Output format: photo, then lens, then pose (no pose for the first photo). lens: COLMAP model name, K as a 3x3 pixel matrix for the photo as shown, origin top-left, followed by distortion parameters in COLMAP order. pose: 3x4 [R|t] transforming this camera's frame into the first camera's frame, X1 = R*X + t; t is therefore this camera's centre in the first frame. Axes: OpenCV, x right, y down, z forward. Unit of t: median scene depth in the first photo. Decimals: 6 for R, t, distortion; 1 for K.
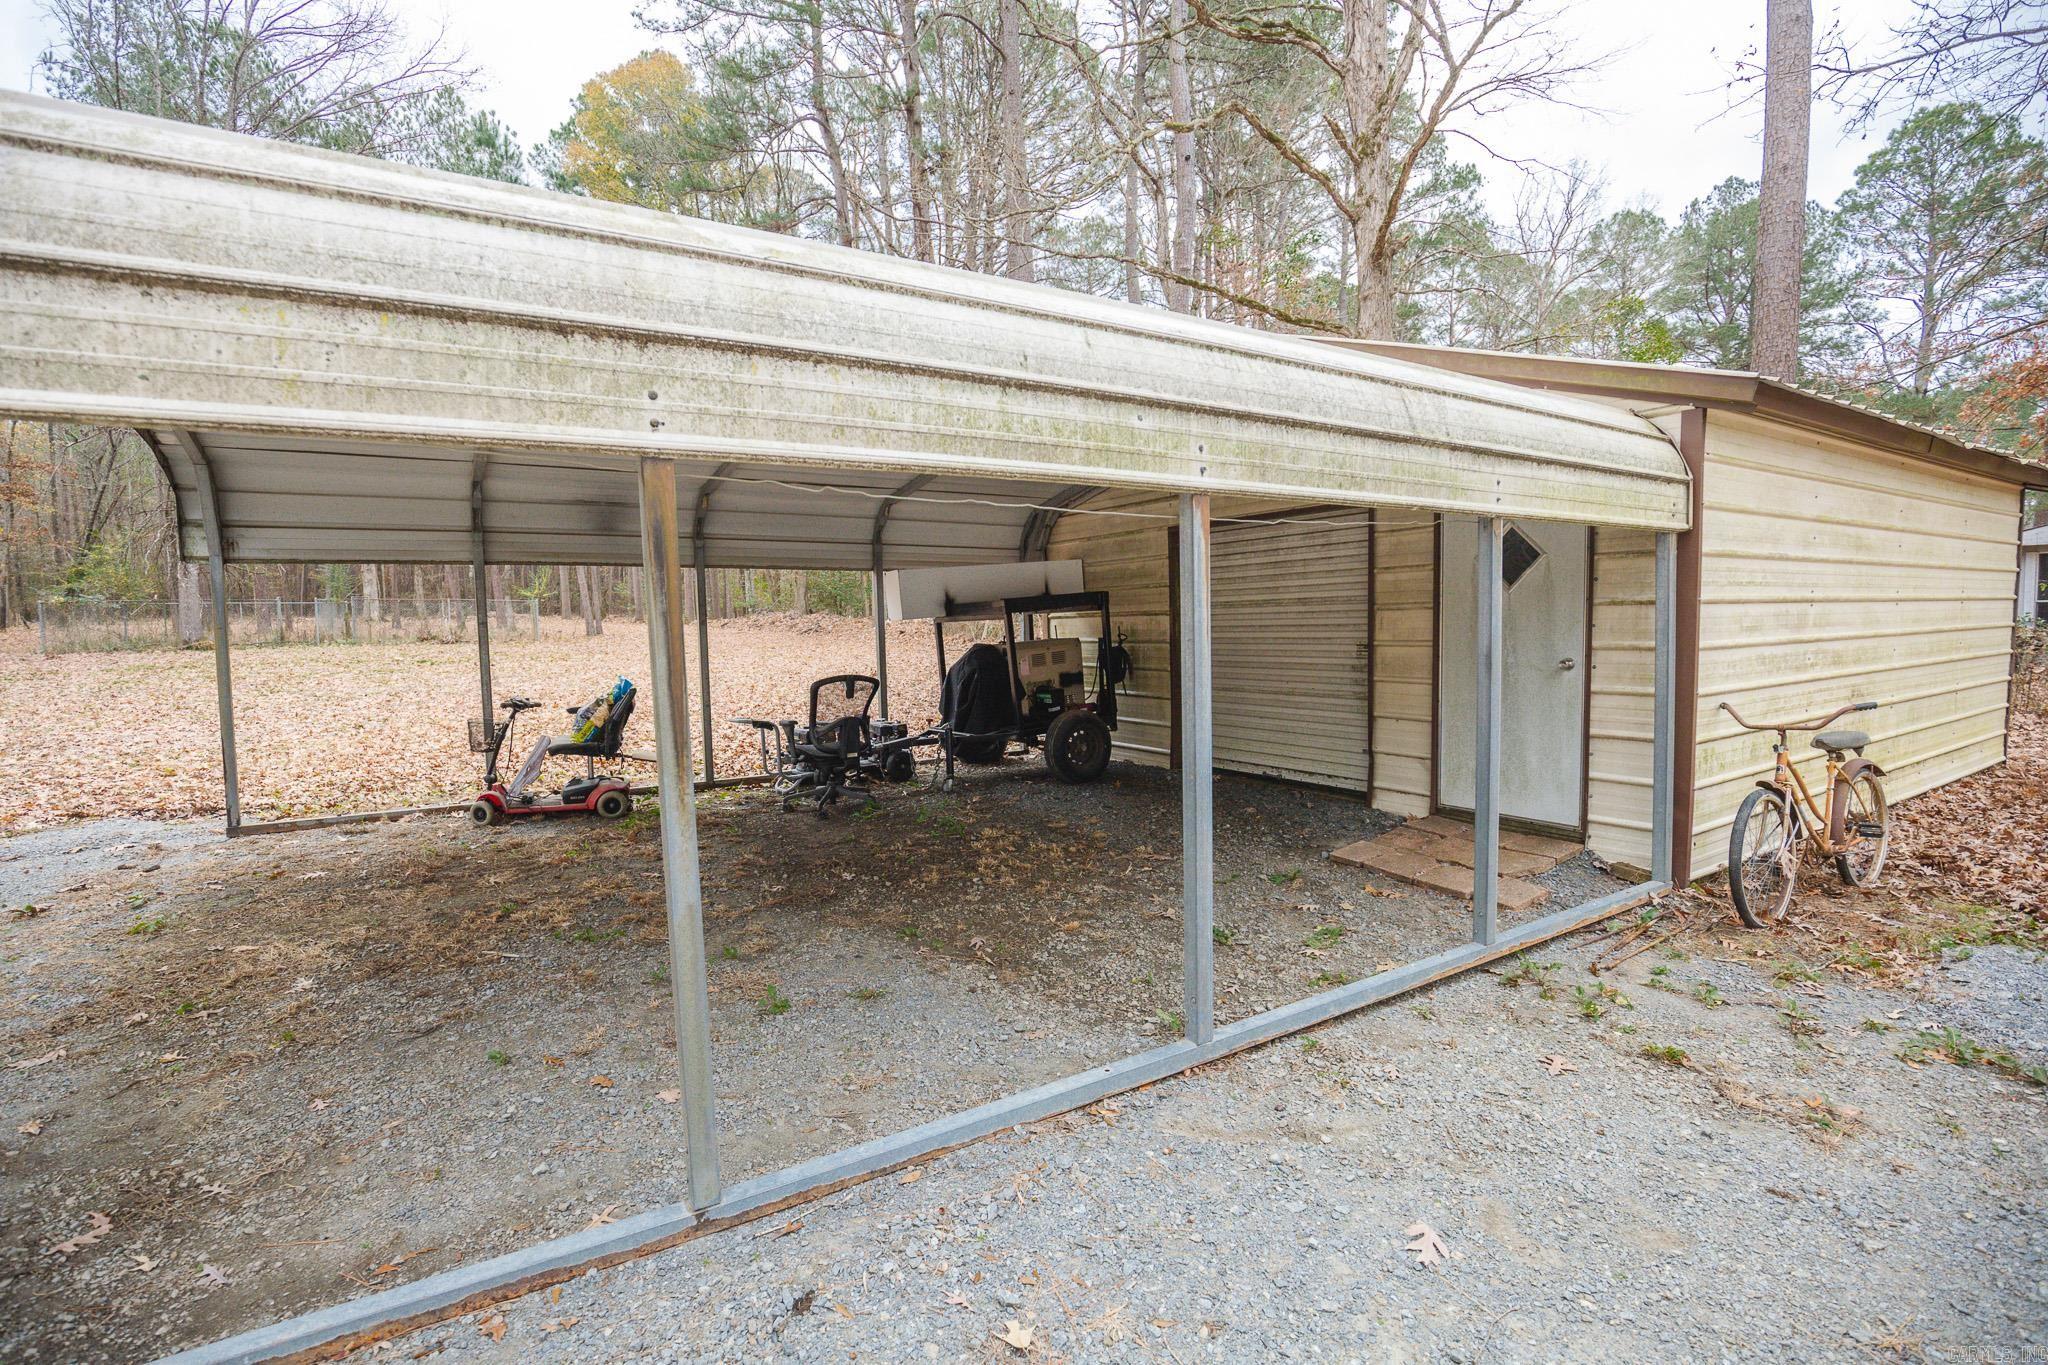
lens RADIAL K [[943.1, 0, 1003.0], [0, 943.1, 692.9], [0, 0, 1]] dist [-0.032415, 0.004781]
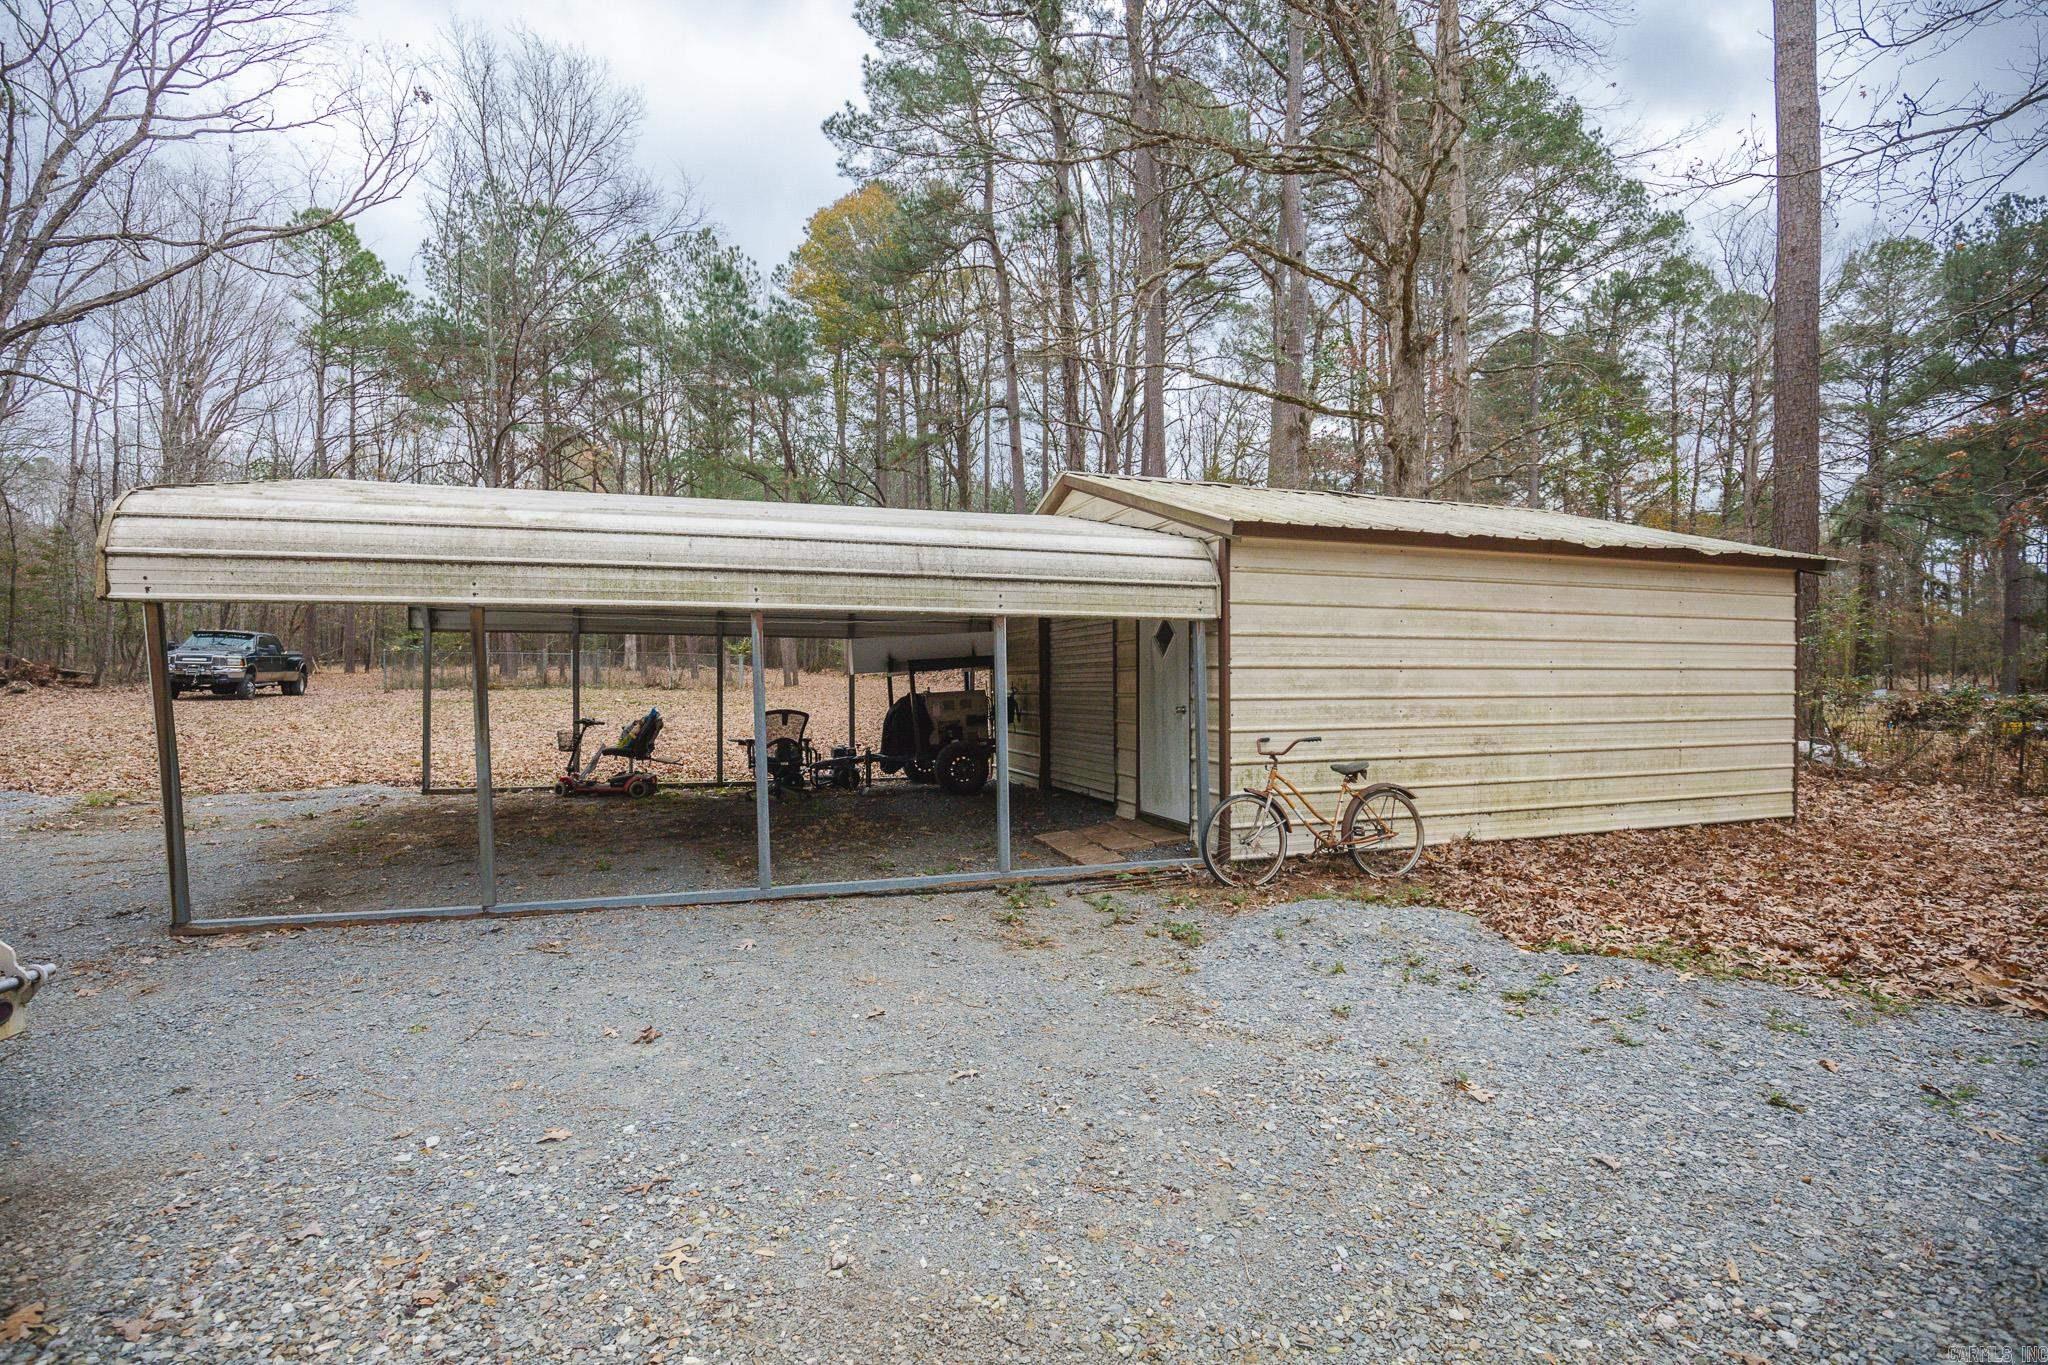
lens RADIAL K [[943.1, 0, 1002.3], [0, 943.1, 686.9], [0, 0, 1]] dist [-0.032415, 0.004781]
pose [[0.971806, 0.020046, -0.234930, 0.525363], [-0.035987, 0.997316, -0.063767, 0.028559], [0.233021, 0.070423, 0.969918, -0.371668]]
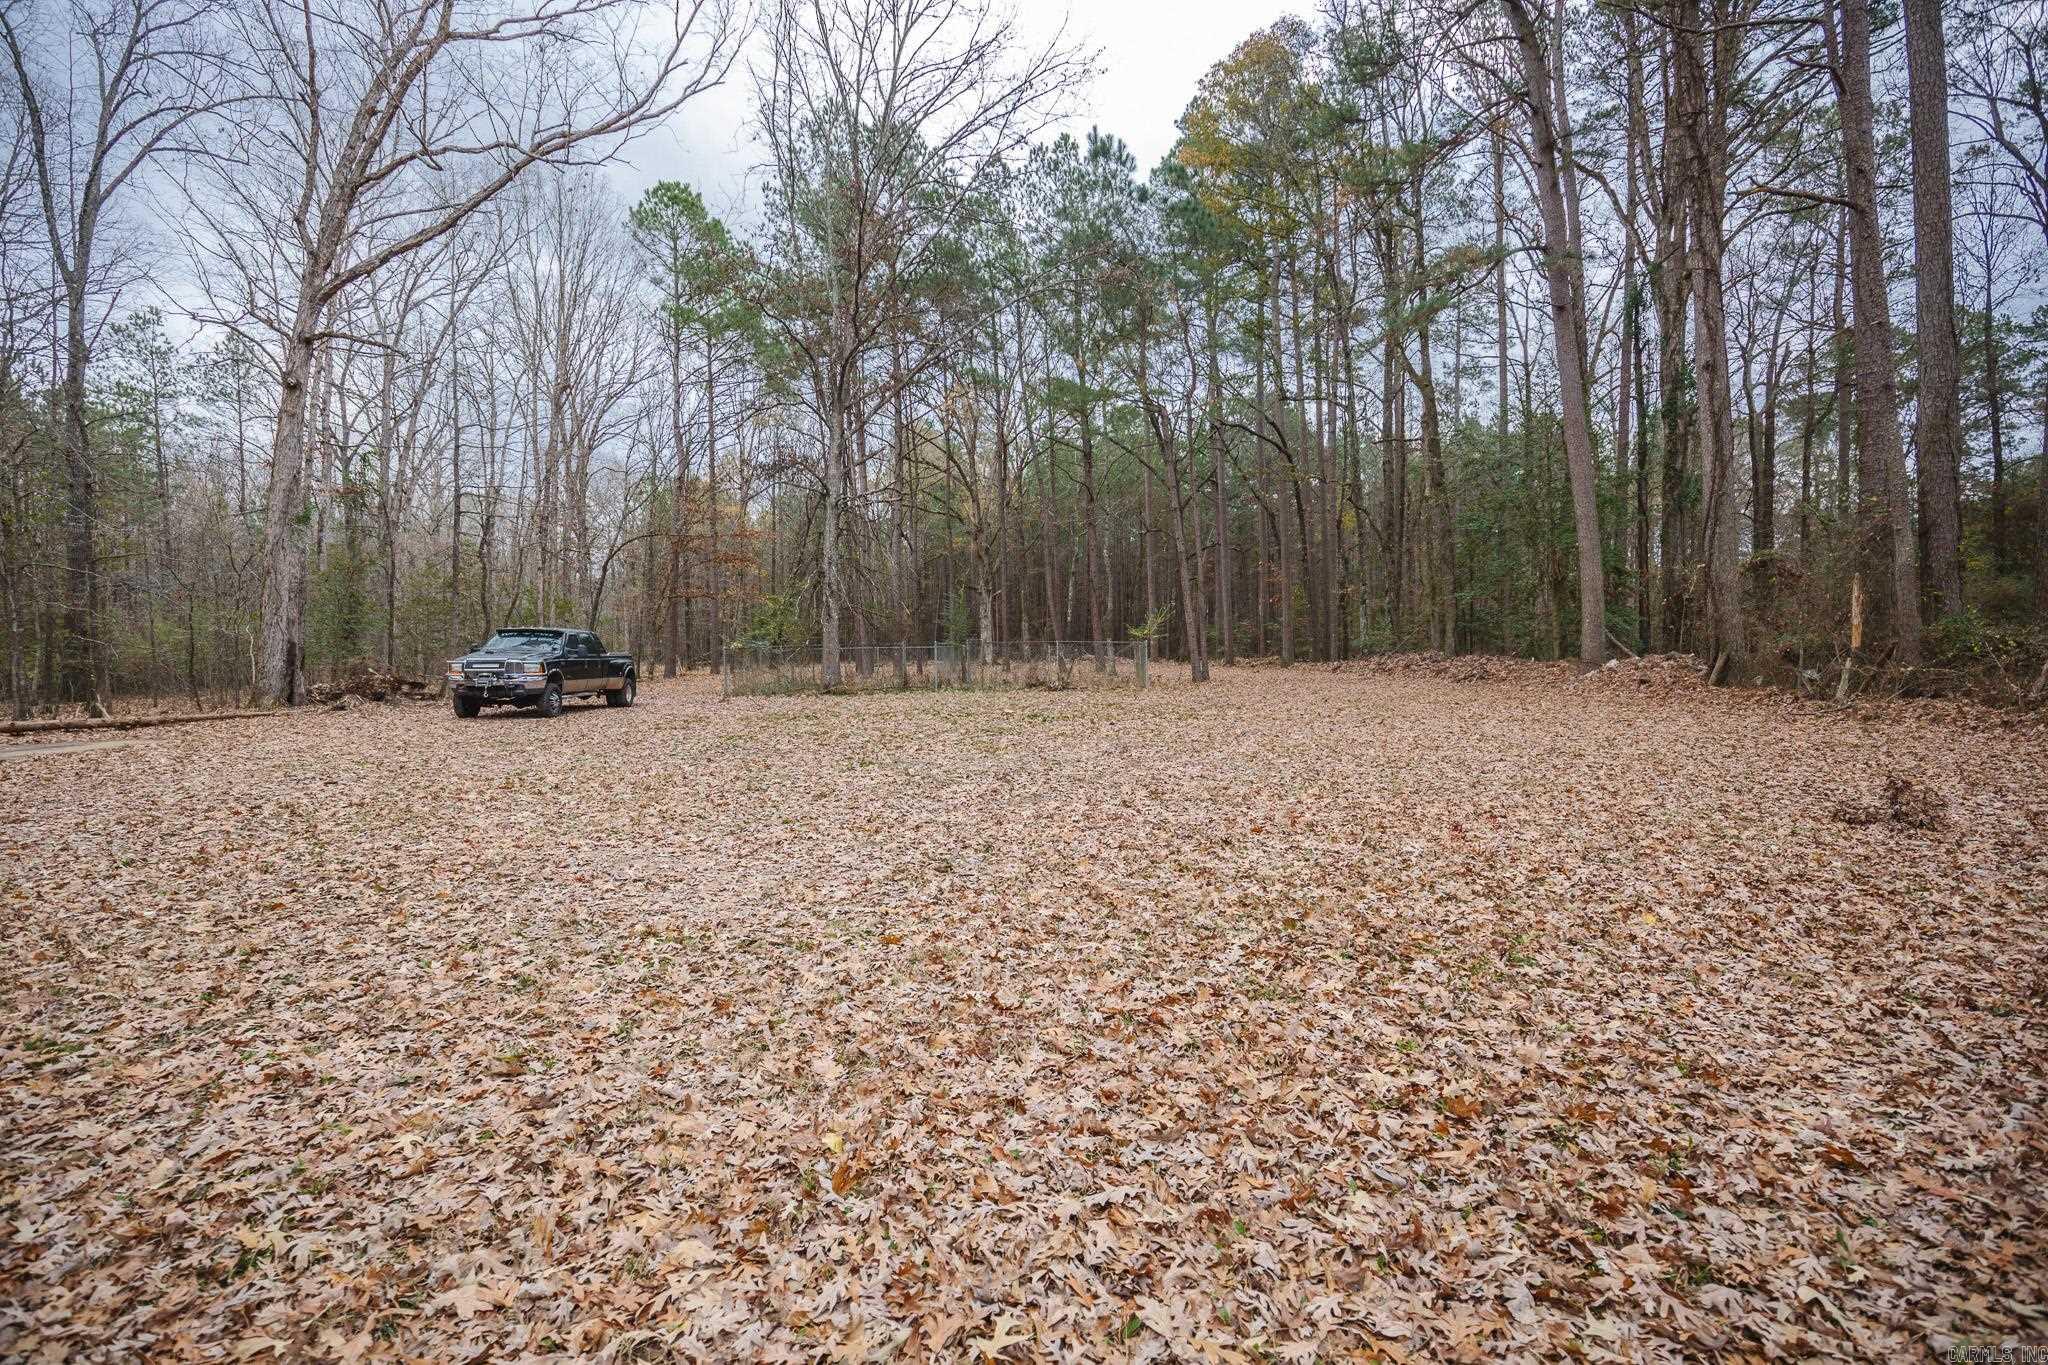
lens RADIAL K [[943.1, 0, 1017.2], [0, 943.1, 693.6], [0, 0, 1]] dist [-0.032415, 0.004781]
pose [[0.845195, 0.013043, -0.534299, -0.633990], [-0.035872, 0.998832, -0.032363, -0.086211], [0.533253, 0.046519, 0.844676, 0.960525]]
